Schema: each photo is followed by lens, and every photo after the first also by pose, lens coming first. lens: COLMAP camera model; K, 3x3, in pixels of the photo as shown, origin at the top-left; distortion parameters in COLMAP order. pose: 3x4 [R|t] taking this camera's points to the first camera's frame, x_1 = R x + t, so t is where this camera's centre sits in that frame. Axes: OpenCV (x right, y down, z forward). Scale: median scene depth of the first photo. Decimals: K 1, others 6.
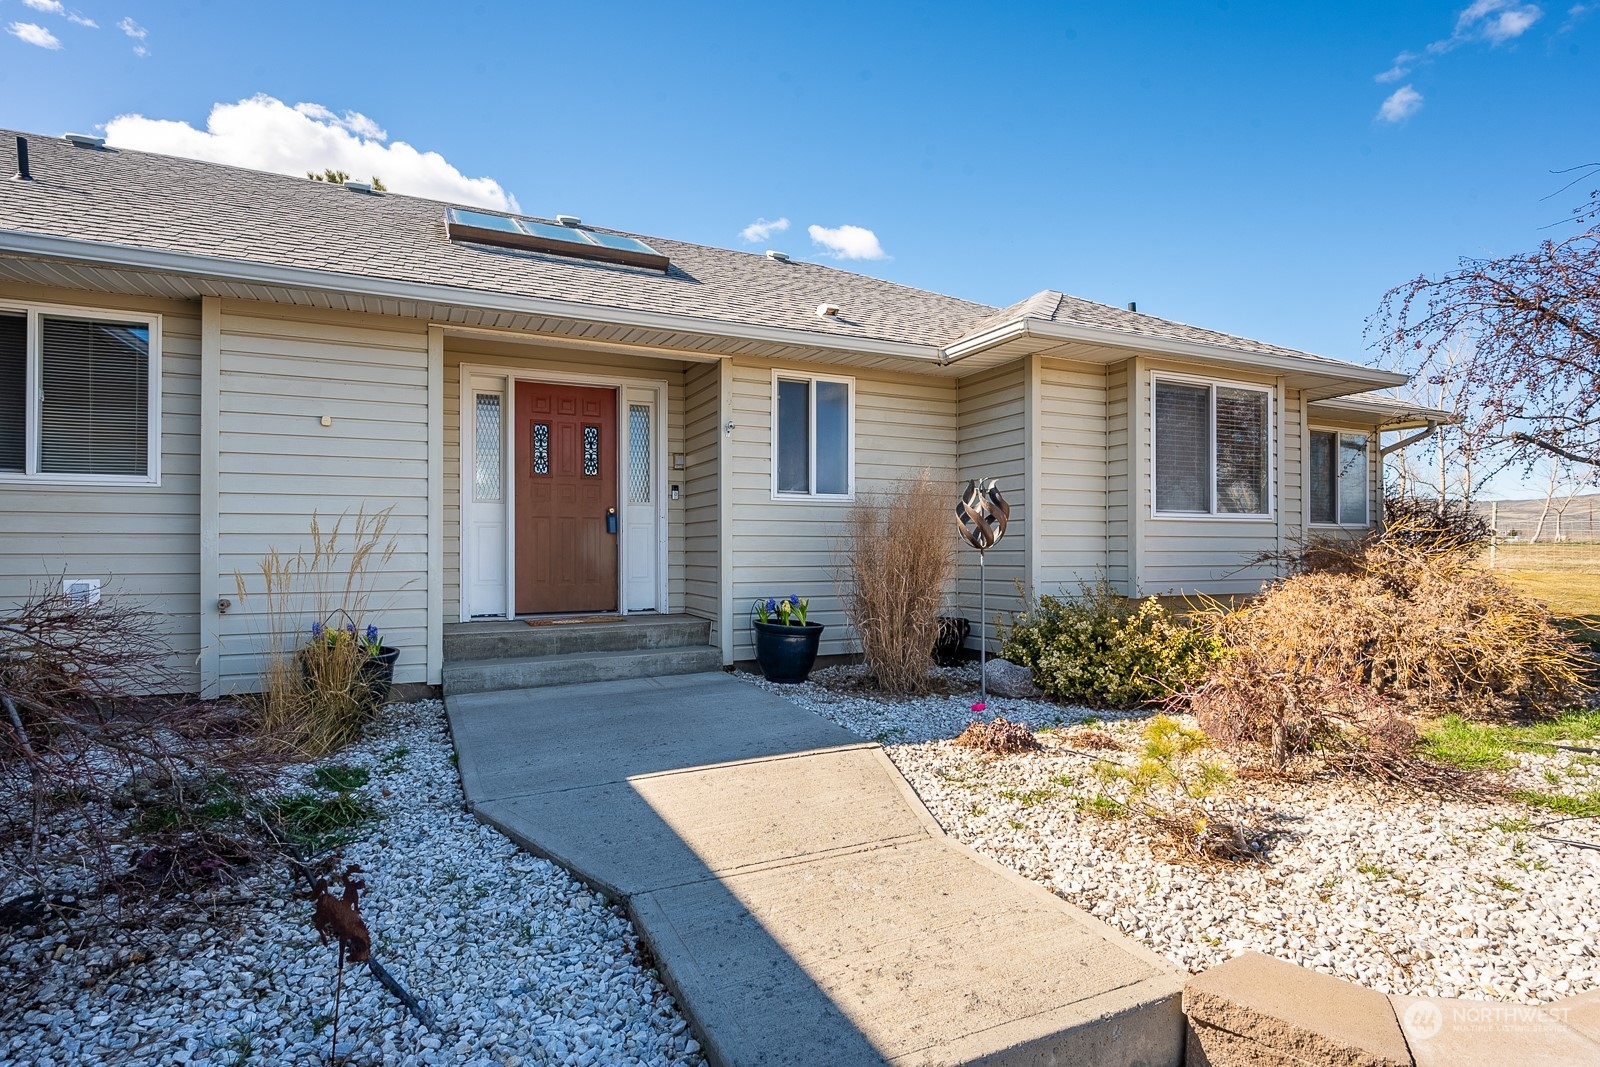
lens RADIAL K [[801.8, 0, 803.1], [0, 801.8, 538.7], [0, 0, 1]] dist [-0.000569, -0.000248]
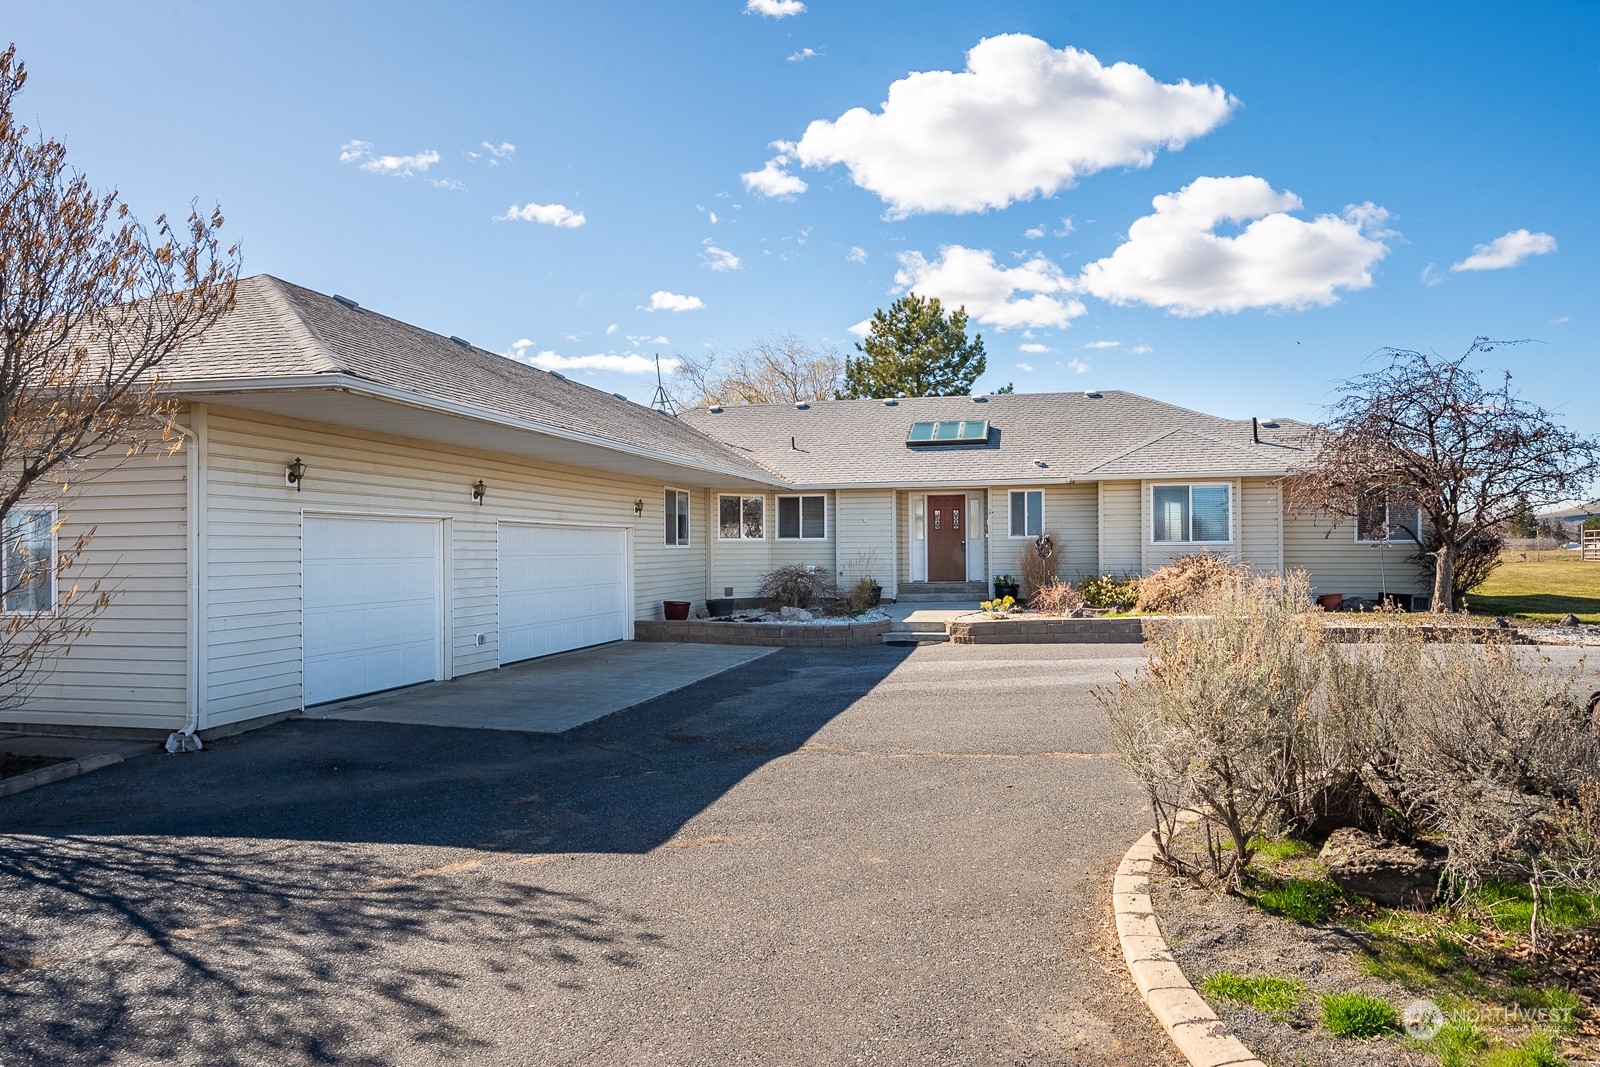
lens RADIAL K [[1061.3, 0, 796.9], [0, 1061.3, 538.3], [0, 0, 1]] dist [-0.000364, 0.000152]
pose [[0.781703, -0.009170, -0.623583, 1.619158], [0.011584, 0.999933, -0.000182, -0.057840], [0.623543, -0.007081, 0.781757, -2.201976]]
